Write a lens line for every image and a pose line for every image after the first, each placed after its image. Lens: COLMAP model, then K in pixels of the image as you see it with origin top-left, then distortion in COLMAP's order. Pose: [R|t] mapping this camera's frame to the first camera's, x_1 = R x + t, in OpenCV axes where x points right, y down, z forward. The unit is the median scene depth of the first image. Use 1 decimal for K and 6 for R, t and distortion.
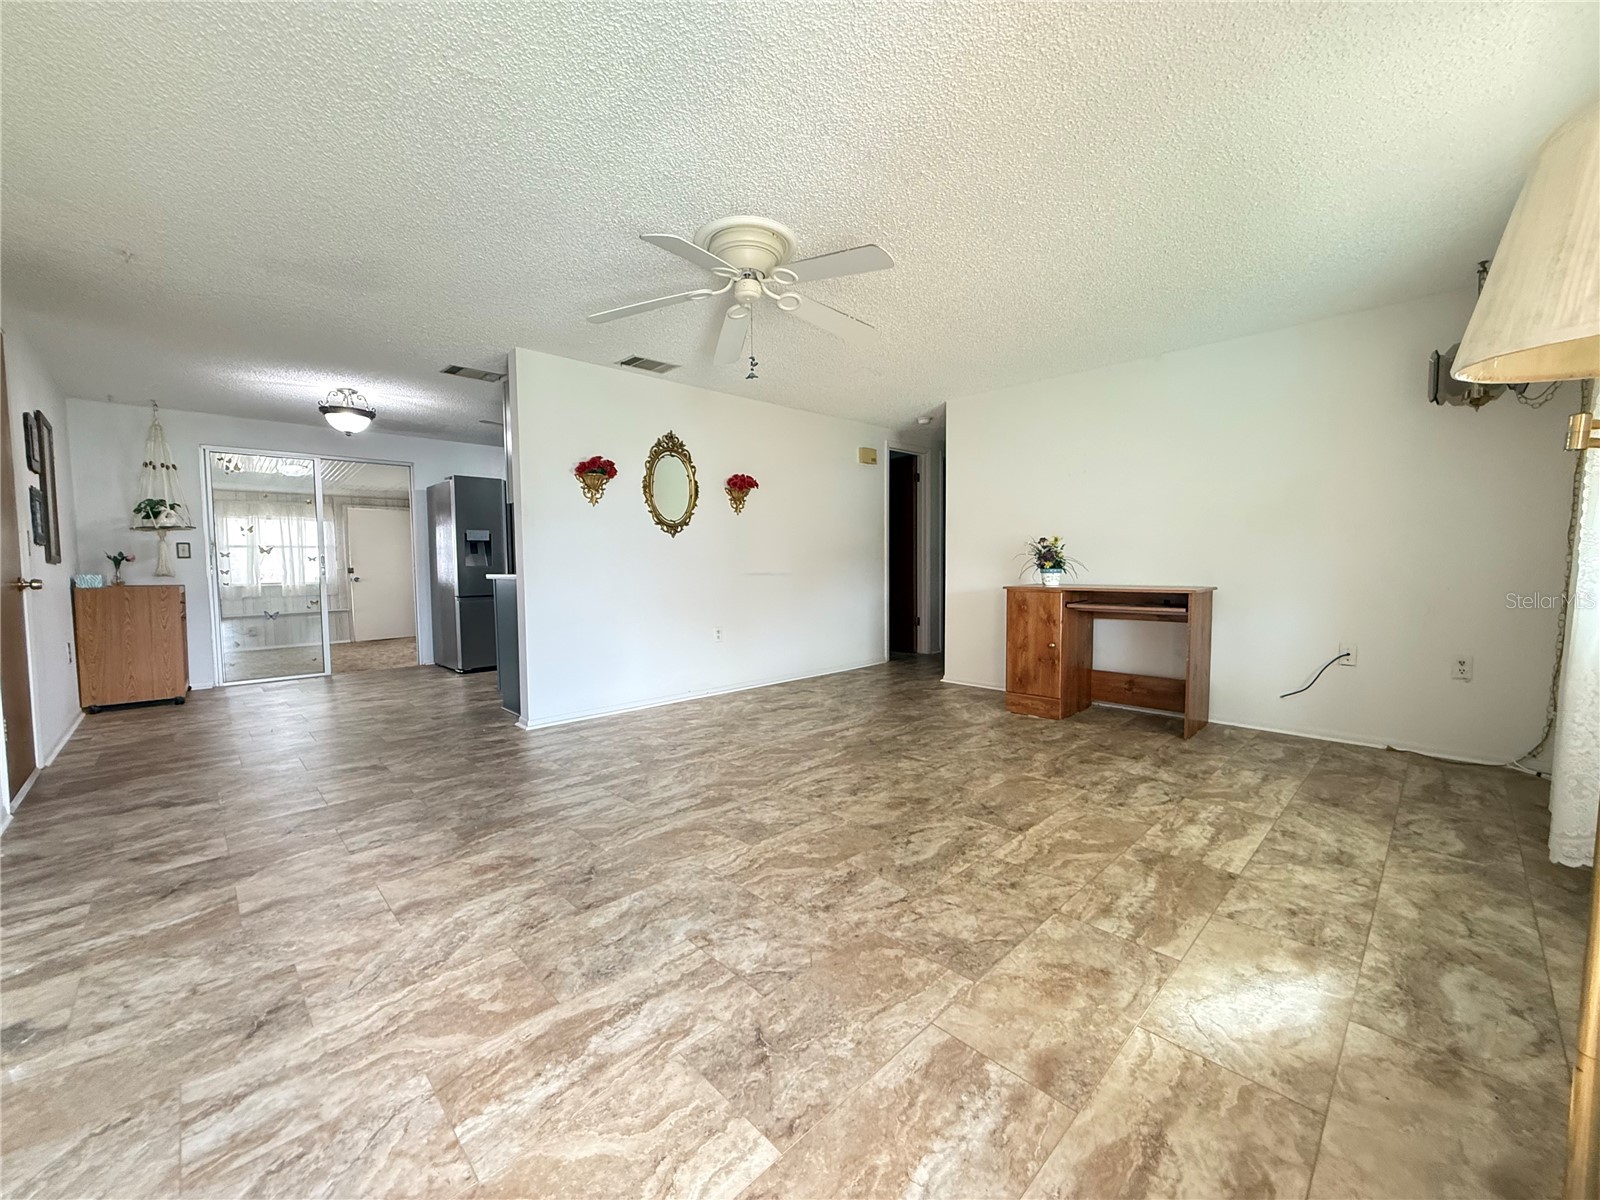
lens RADIAL K [[637.2, 0, 798.1], [0, 637.2, 599.3], [0, 0, 1]] dist [0.000689, 0.000053]
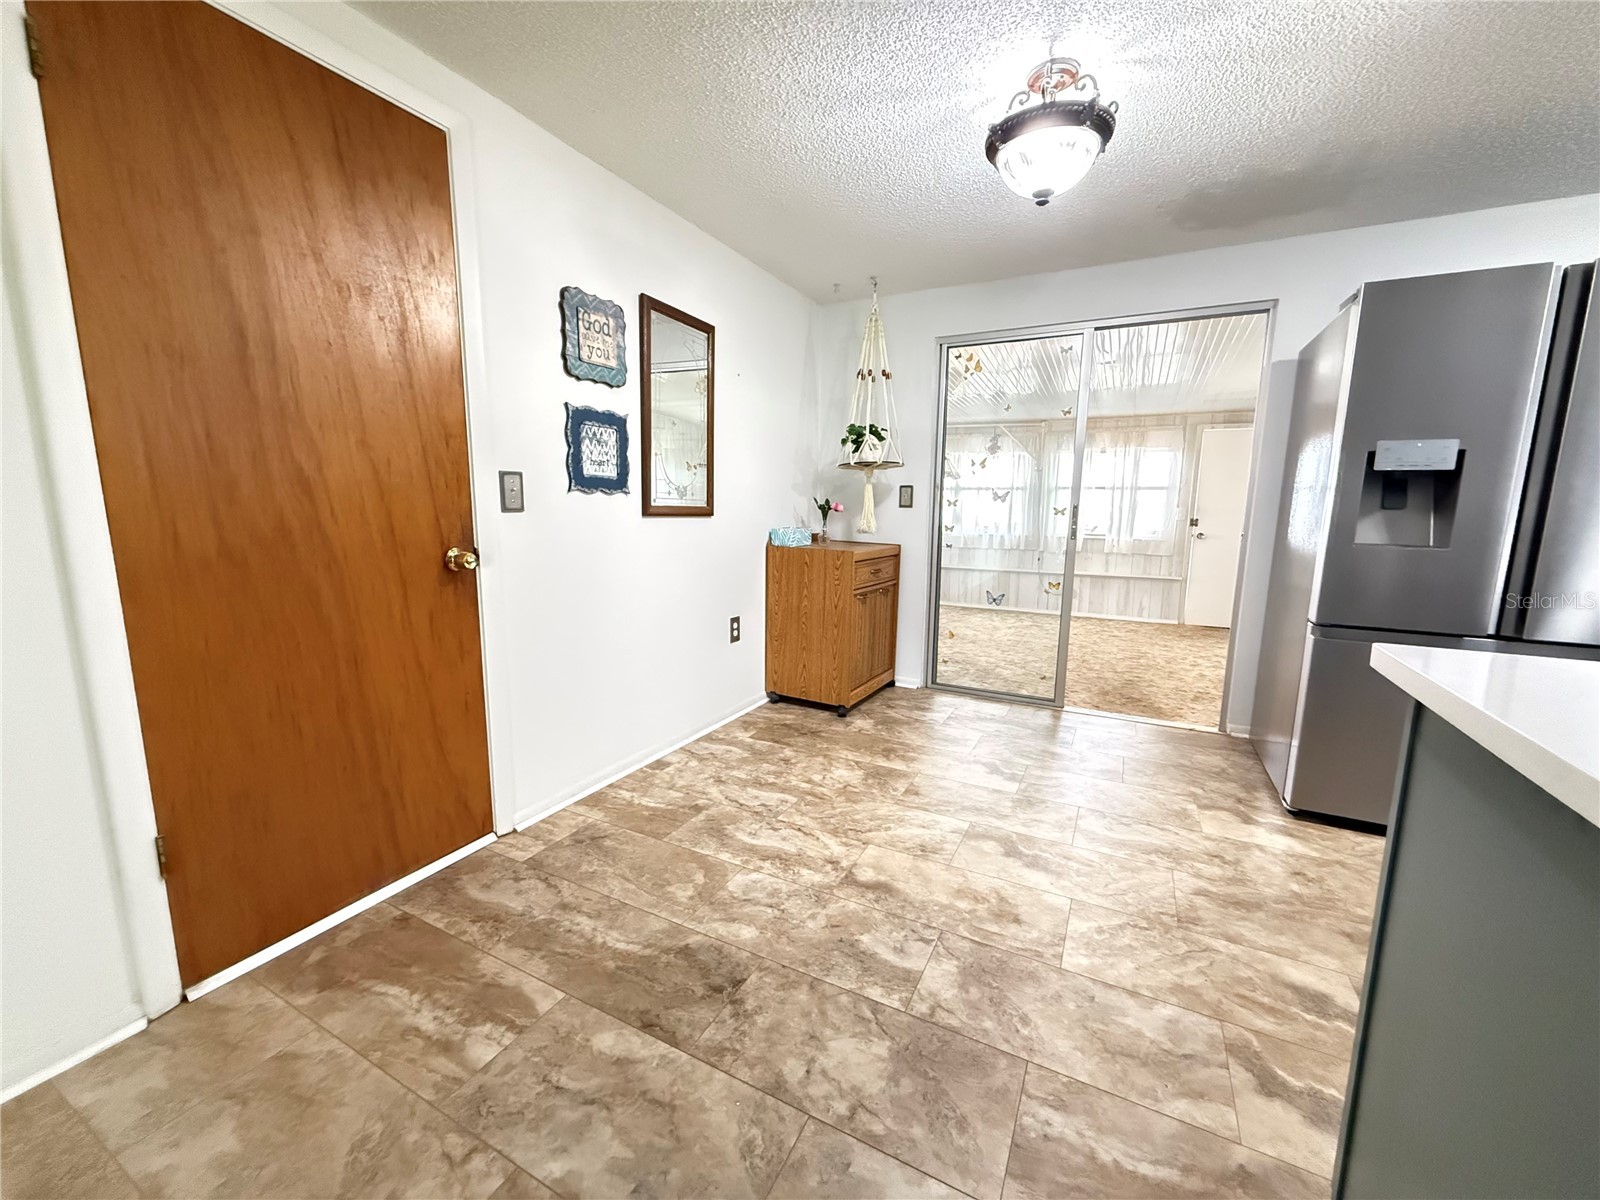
lens RADIAL K [[637.2, 0, 797.7], [0, 637.2, 599.8], [0, 0, 1]] dist [0.000689, 0.000053]
pose [[0.313898, 0.160820, -0.935738, -0.642190], [-0.070234, 0.986783, 0.146033, -0.119402], [0.946856, 0.019881, 0.321044, 1.357039]]
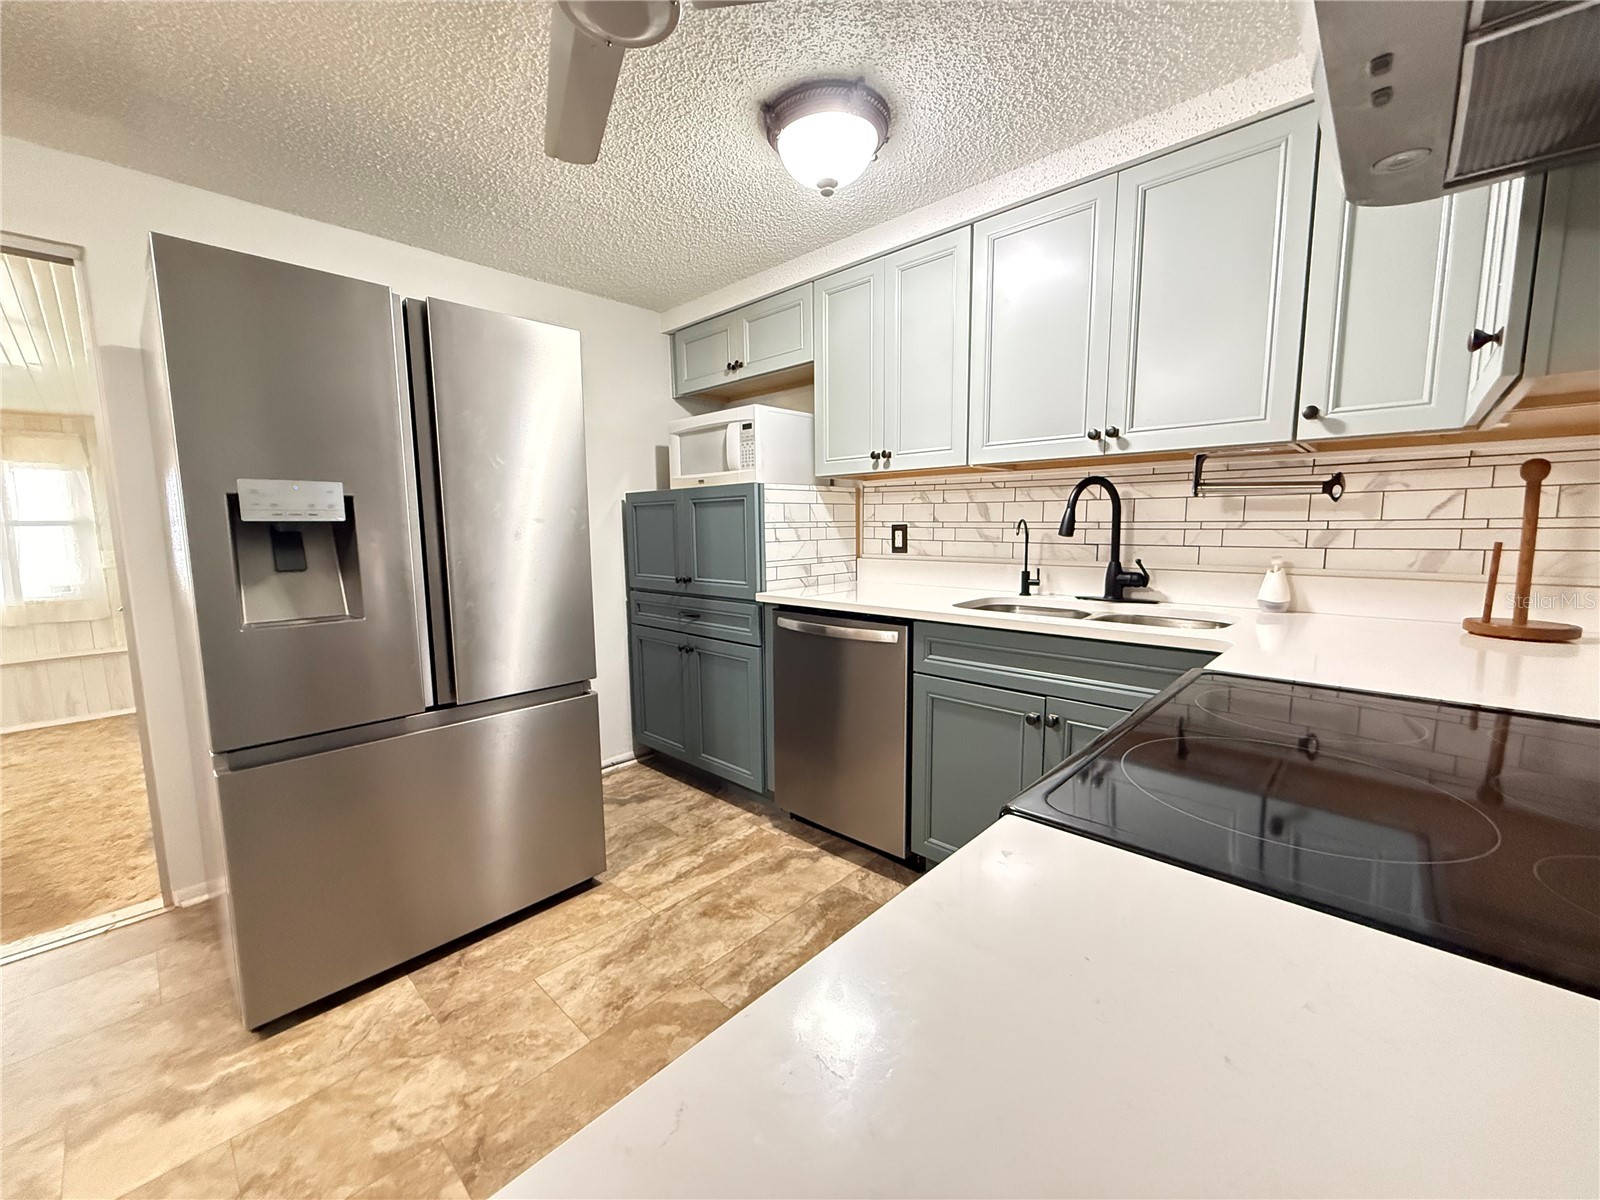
lens RADIAL K [[637.2, 0, 797.4], [0, 637.2, 599.6], [0, 0, 1]] dist [0.000689, 0.000053]
pose [[0.999014, -0.006824, 0.043863, -0.737419], [0.004257, 0.998286, 0.058367, -0.177468], [-0.044186, -0.058123, 0.997331, 1.727833]]
